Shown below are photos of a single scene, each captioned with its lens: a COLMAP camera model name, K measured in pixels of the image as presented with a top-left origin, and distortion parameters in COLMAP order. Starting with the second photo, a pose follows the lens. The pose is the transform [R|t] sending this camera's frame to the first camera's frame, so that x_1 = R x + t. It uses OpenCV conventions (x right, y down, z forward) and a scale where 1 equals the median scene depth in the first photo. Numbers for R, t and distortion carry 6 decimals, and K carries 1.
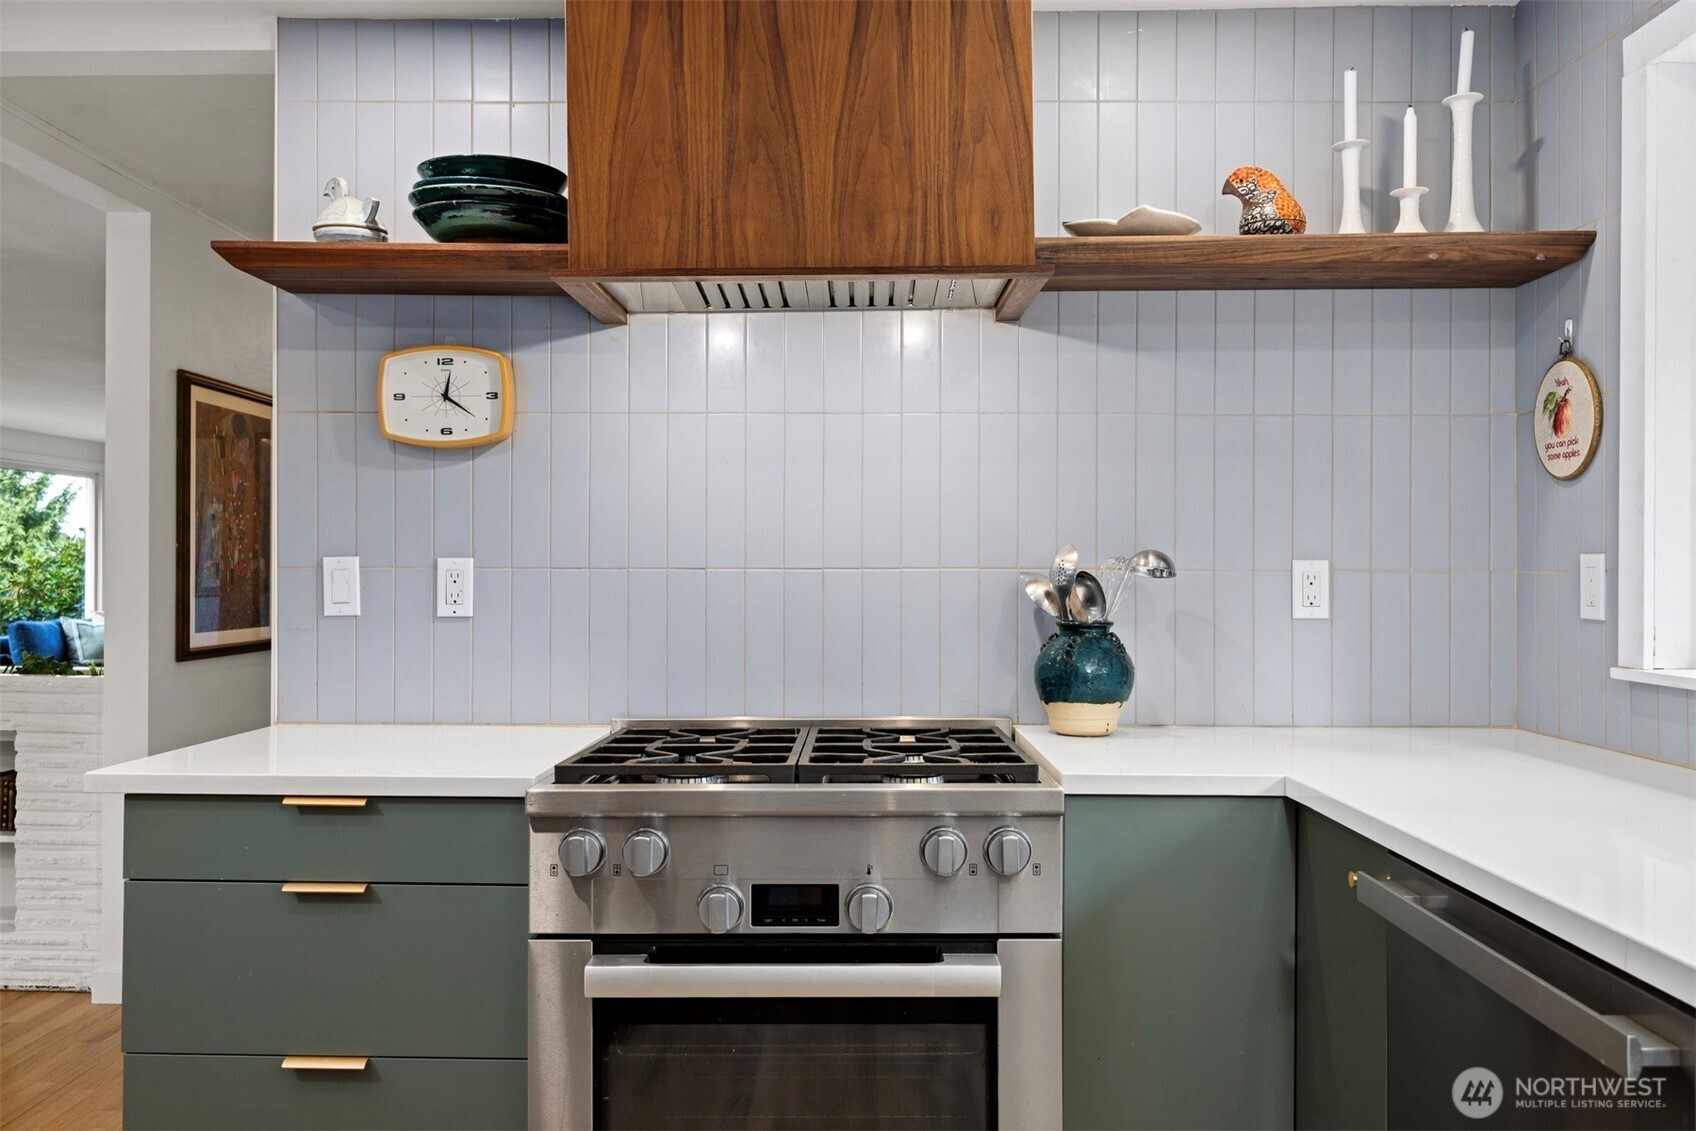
lens RADIAL K [[1371.2, 0, 840.9], [0, 1371.2, 567.9], [0, 0, 1]] dist [0.000489, -0.006597]
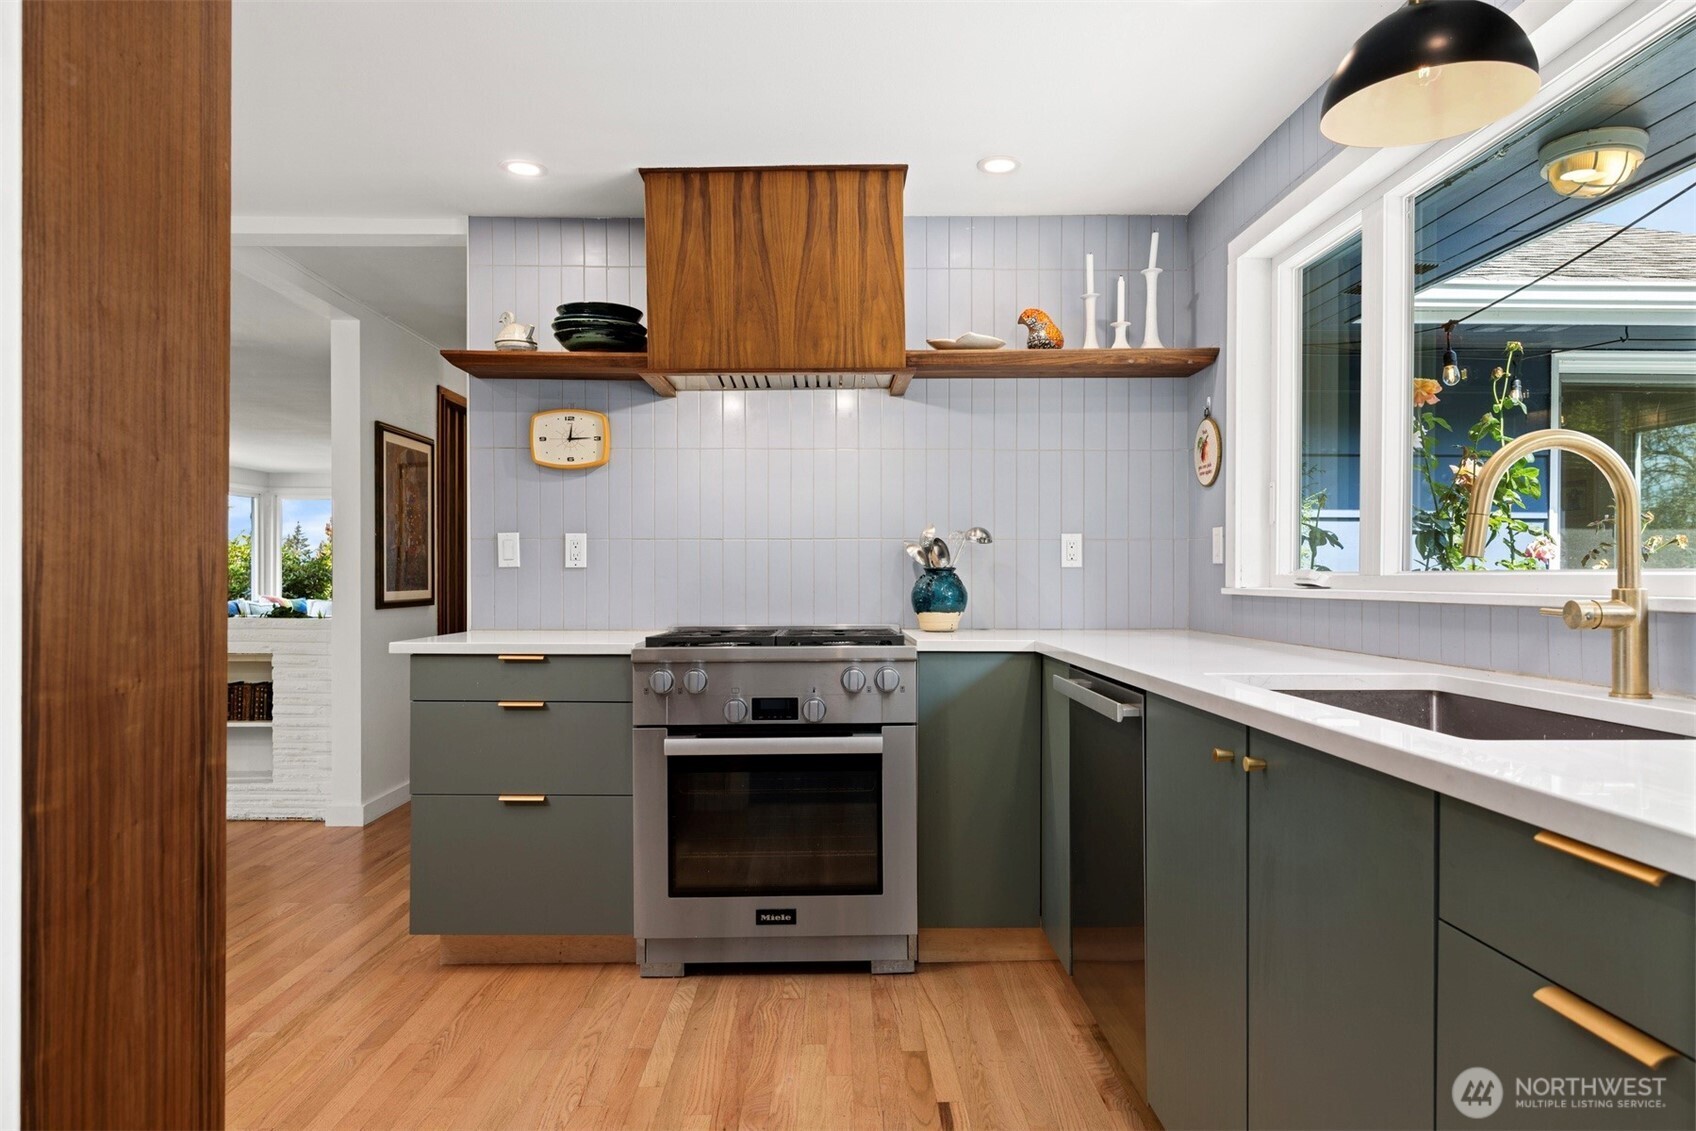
lens RADIAL K [[1062.8, 0, 856.6], [0, 1062.8, 570.5], [0, 0, 1]] dist [-0.002721, -0.000408]
pose [[0.999107, -0.003989, 0.042069, 0.014014], [0.004013, 0.999992, -0.000496, 0.043718], [-0.042066, 0.000665, 0.999115, -0.360757]]
